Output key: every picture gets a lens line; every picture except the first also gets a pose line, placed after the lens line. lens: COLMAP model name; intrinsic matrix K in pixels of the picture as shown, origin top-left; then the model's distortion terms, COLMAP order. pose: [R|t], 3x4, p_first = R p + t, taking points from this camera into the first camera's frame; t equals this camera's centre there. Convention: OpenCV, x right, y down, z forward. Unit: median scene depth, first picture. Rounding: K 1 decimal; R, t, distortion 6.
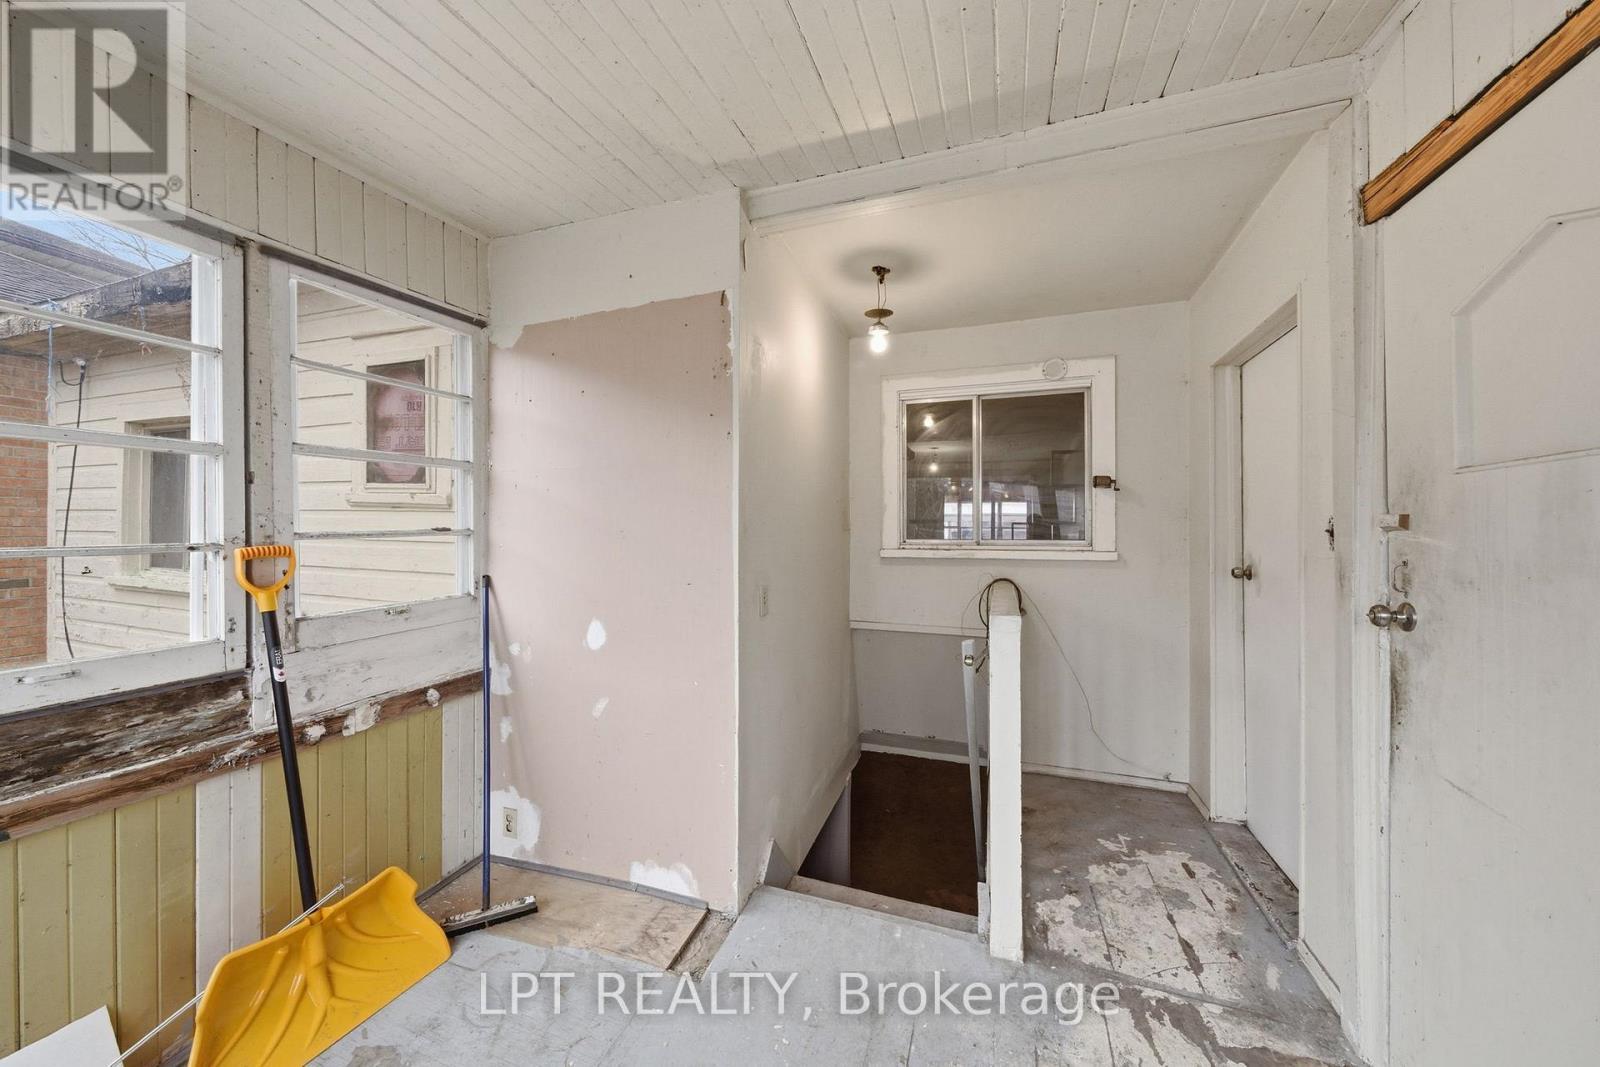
lens RADIAL K [[567.4, 0, 796.0], [0, 567.4, 532.7], [0, 0, 1]] dist [-0.001539, -0.000107]
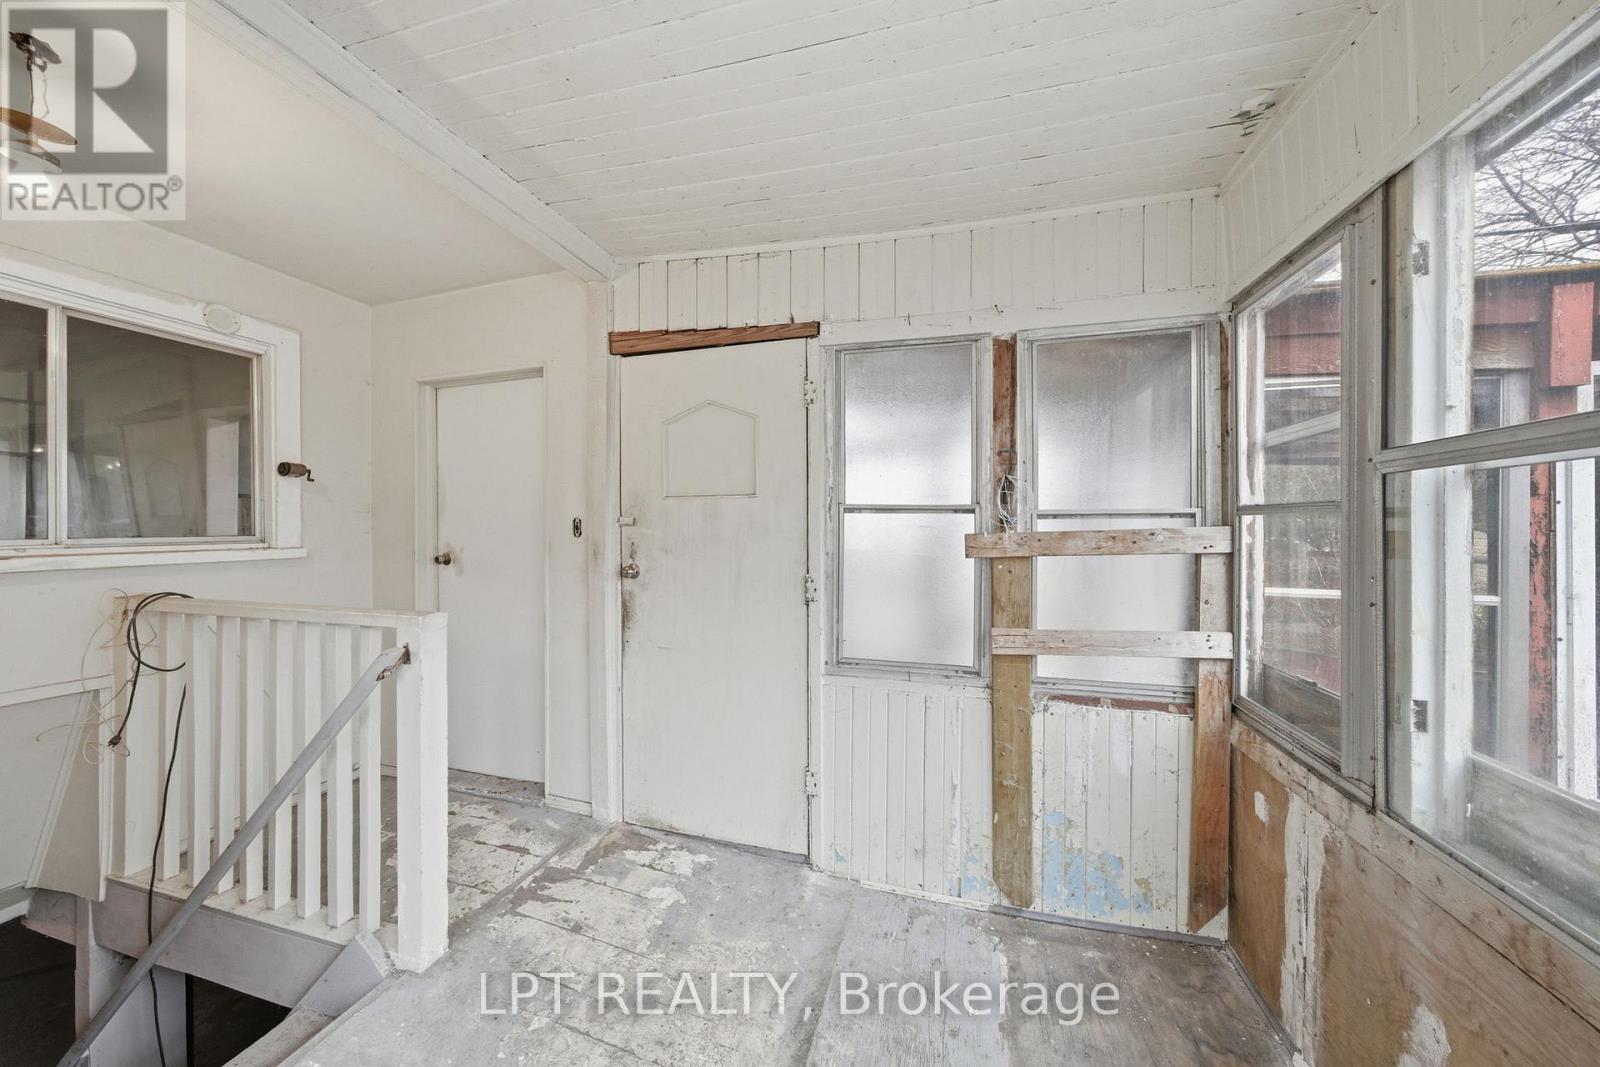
lens RADIAL K [[567.4, 0, 796.0], [0, 567.4, 532.7], [0, 0, 1]] dist [-0.001539, -0.000107]
pose [[-0.092698, -0.016187, 0.995563, -0.685555], [-0.001247, 0.999869, 0.016141, -0.011382], [-0.995694, 0.000254, -0.092706, 0.484997]]
